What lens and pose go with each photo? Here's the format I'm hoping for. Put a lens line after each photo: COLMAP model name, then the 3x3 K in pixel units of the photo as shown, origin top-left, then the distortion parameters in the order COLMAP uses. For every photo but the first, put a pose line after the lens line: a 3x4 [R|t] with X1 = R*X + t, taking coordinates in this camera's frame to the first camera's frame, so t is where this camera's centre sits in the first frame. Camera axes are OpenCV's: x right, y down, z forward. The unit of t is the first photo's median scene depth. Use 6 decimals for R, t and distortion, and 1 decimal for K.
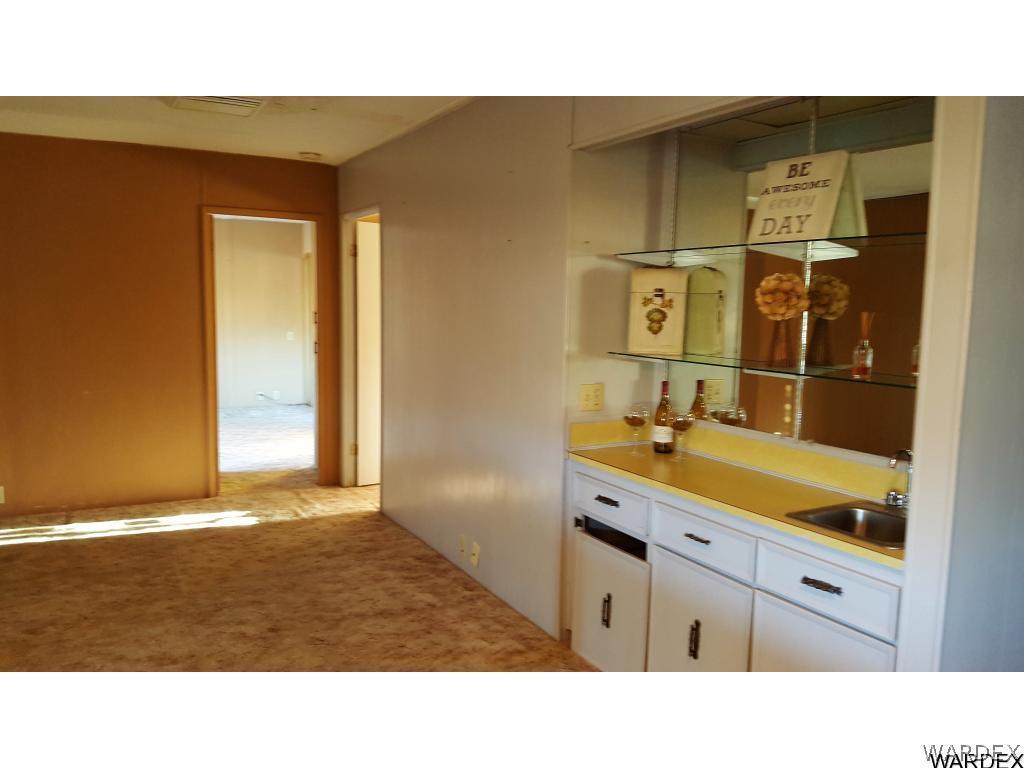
lens RADIAL K [[778.3, 0, 502.6], [0, 778.3, 383.4], [0, 0, 1]] dist [0.037128, -0.060641]
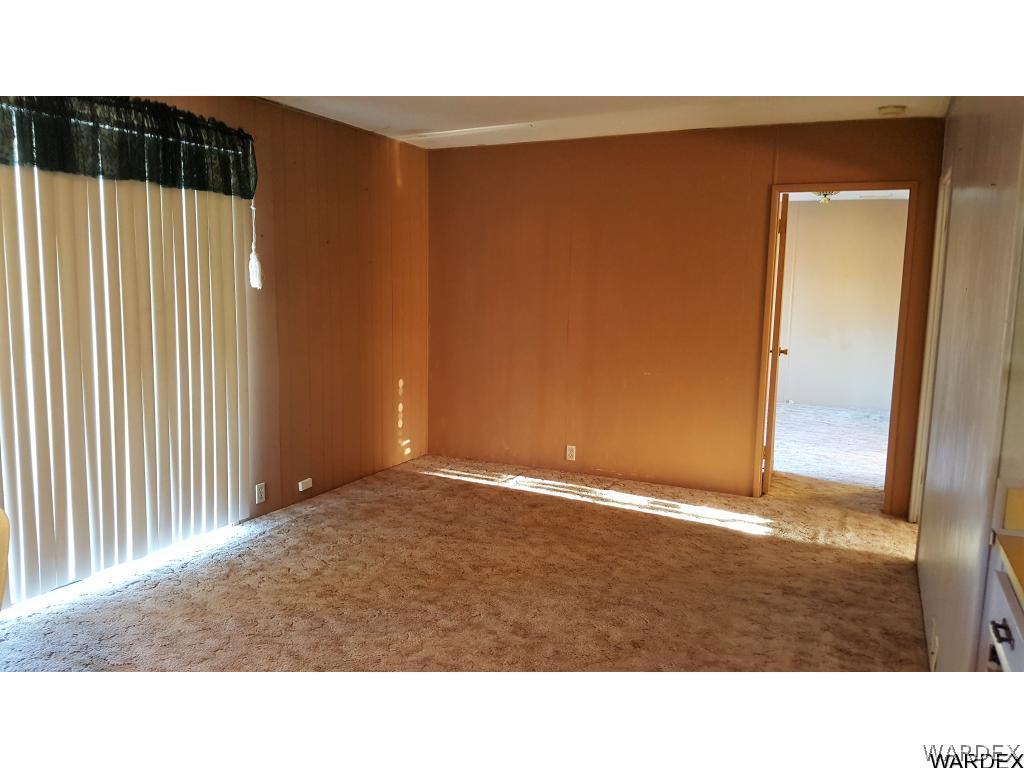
lens RADIAL K [[778.3, 0, 502.2], [0, 778.3, 381.1], [0, 0, 1]] dist [0.037128, -0.060641]
pose [[0.589579, 0.100239, -0.801467, 0.215859], [-0.097657, 0.993837, 0.052460, -0.014158], [0.801786, 0.047340, 0.595734, 0.222873]]
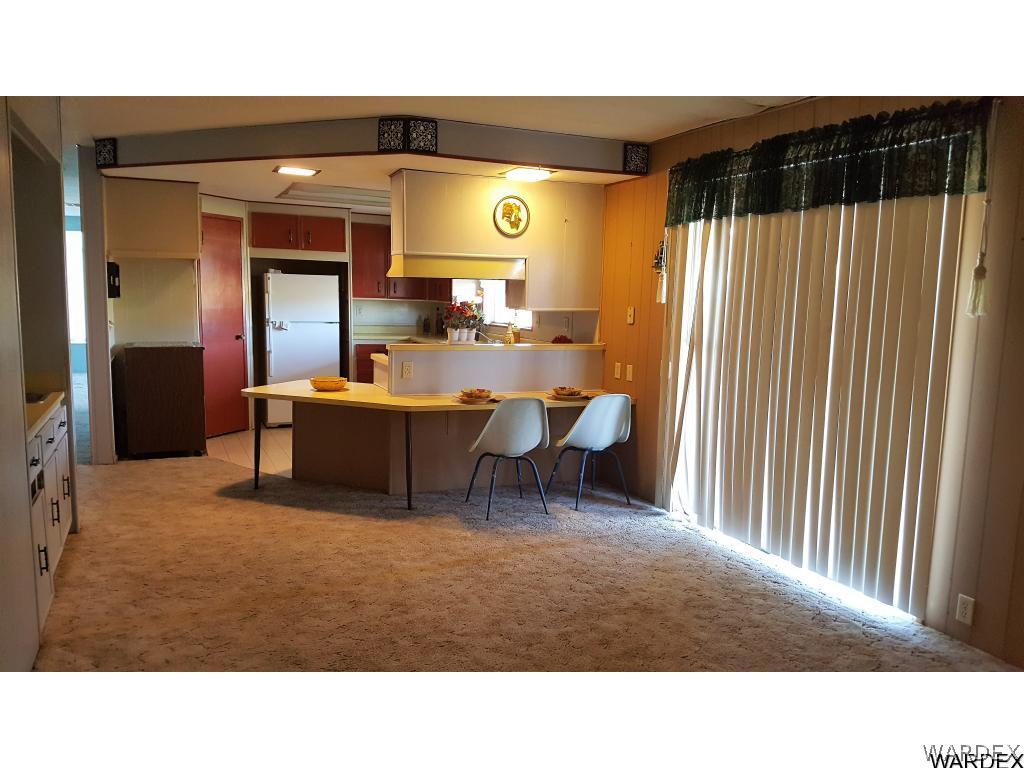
lens RADIAL K [[778.3, 0, 521.9], [0, 778.3, 410.4], [0, 0, 1]] dist [0.037128, -0.060641]
pose [[-0.996817, -0.044344, 0.066256, -0.364182], [-0.026147, 0.966915, 0.253754, -0.123074], [-0.075316, 0.251213, -0.964997, 1.186199]]
